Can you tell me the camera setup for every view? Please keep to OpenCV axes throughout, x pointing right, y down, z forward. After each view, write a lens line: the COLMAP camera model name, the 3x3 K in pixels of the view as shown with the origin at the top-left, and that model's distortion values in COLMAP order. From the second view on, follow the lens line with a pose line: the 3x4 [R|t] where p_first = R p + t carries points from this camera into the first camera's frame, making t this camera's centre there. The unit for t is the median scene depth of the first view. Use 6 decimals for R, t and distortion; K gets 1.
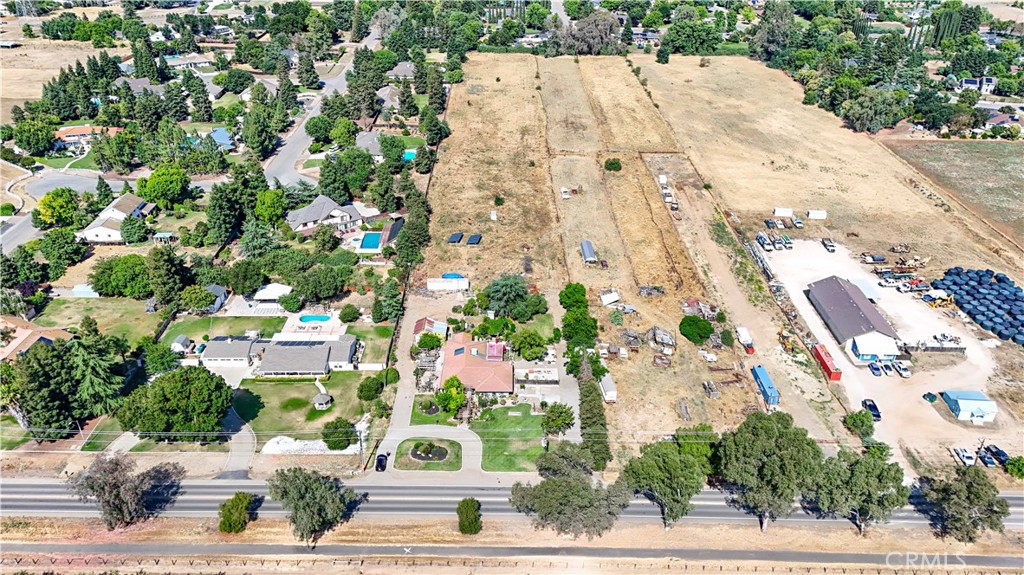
lens RADIAL K [[749.1, 0, 512.0], [0, 749.1, 287.5], [0, 0, 1]] dist [0.077106, -0.069159]
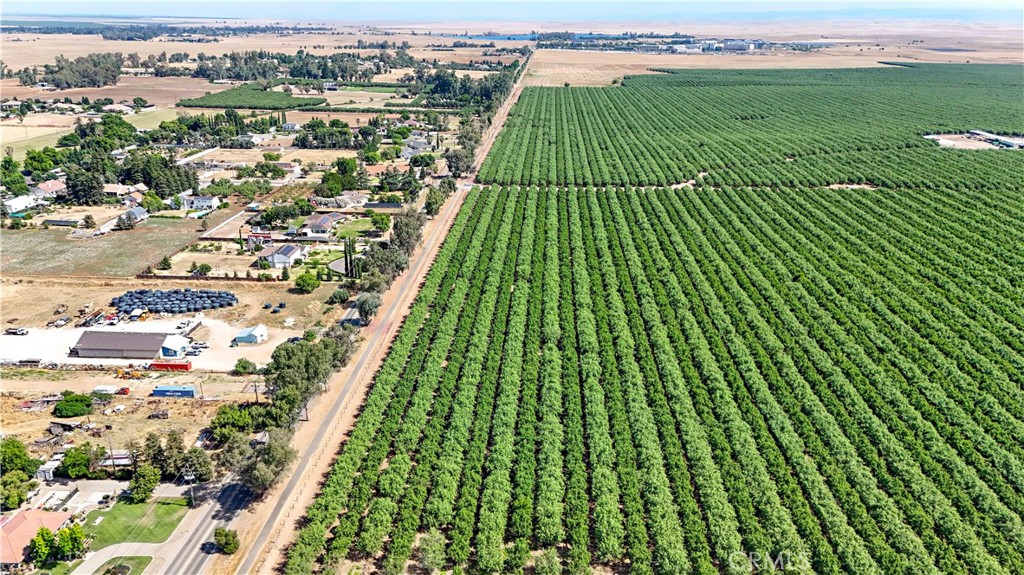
lens RADIAL K [[749.1, 0, 512.0], [0, 749.1, 287.5], [0, 0, 1]] dist [0.077106, -0.069159]
pose [[0.045059, -0.344471, 0.937715, -0.560633], [0.481005, 0.830177, 0.281853, -0.075782], [-0.875559, 0.438345, 0.203099, 0.120698]]
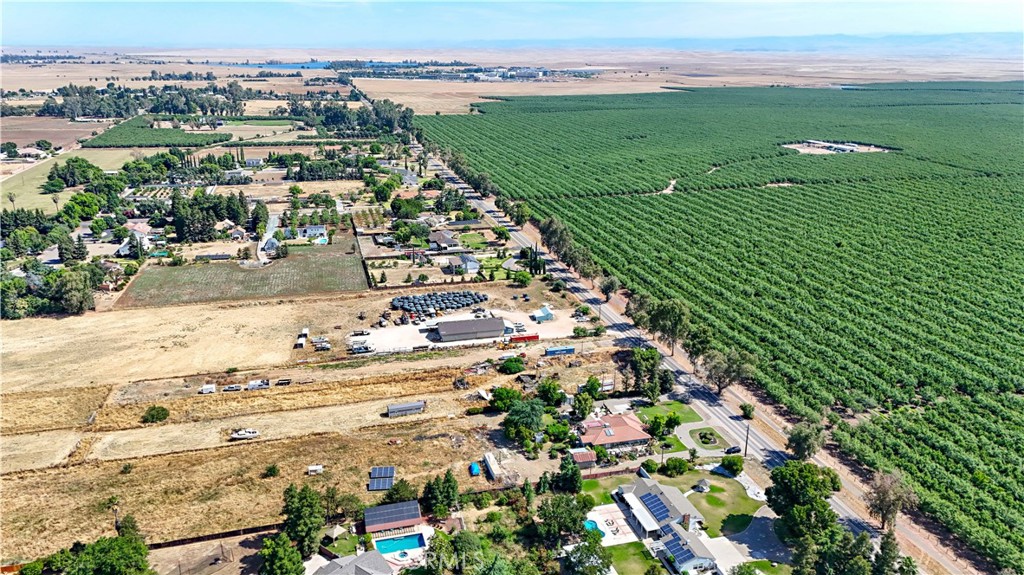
lens RADIAL K [[749.1, 0, 512.0], [0, 749.1, 287.5], [0, 0, 1]] dist [0.077106, -0.069159]
pose [[-0.262926, -0.304403, 0.915537, -0.842937], [0.464600, 0.791713, 0.396658, -0.522151], [-0.845587, 0.529650, -0.066736, 0.818281]]
